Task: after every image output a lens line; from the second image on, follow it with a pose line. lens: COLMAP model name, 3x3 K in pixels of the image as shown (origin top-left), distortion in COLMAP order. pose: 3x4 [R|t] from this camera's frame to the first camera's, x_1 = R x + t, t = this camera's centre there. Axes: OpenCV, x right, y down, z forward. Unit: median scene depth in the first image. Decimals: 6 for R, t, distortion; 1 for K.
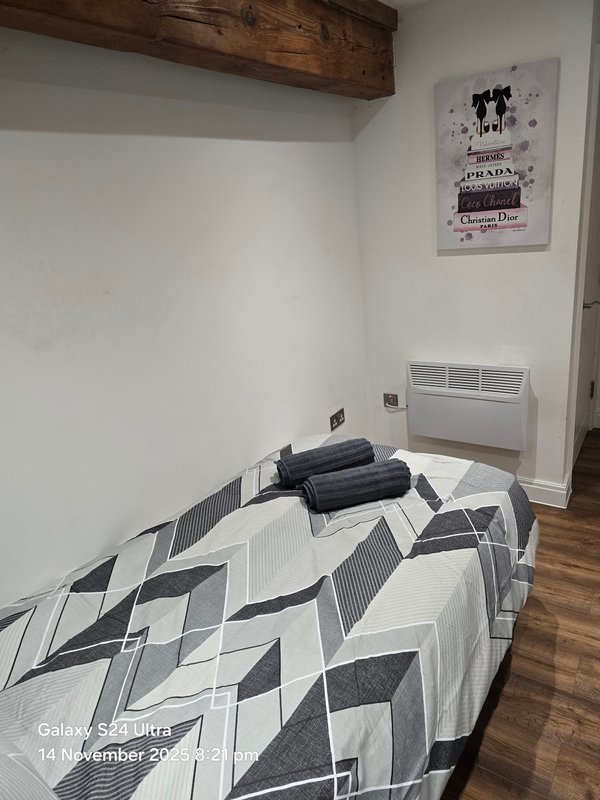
lens RADIAL K [[537.8, 0, 298.5], [0, 537.8, 398.2], [0, 0, 1]] dist [0.067028, -0.061903]
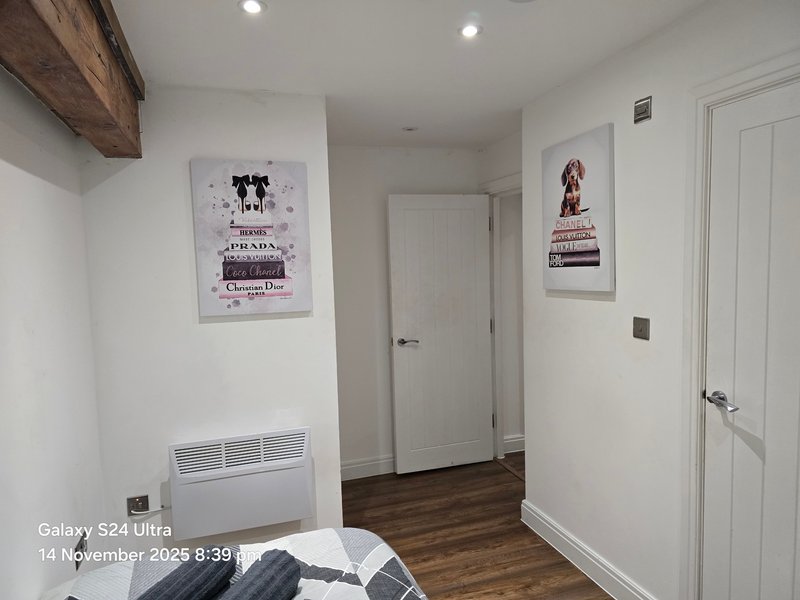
lens RADIAL K [[537.8, 0, 402.9], [0, 537.8, 301.3], [0, 0, 1]] dist [0.067028, -0.061903]
pose [[0.630803, 0.037770, 0.775024, -0.284029], [0.232568, 0.943692, -0.235280, 0.000882], [-0.740271, 0.328661, 0.586499, 0.217021]]
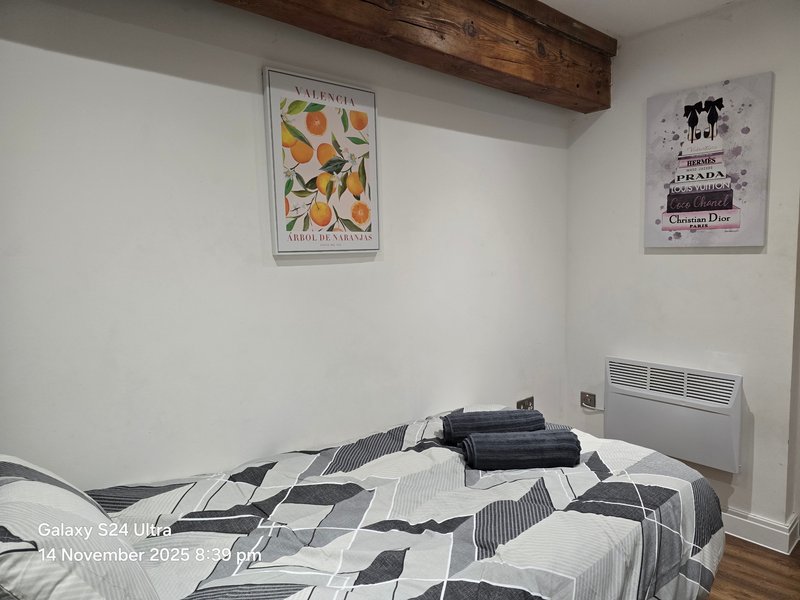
lens RADIAL K [[537.8, 0, 397.2], [0, 537.8, 297.1], [0, 0, 1]] dist [0.067028, -0.061903]
pose [[0.962505, 0.112630, -0.246776, 0.086832], [-0.166717, 0.963248, -0.210615, 0.116923], [0.213985, 0.243860, 0.945908, -0.028925]]
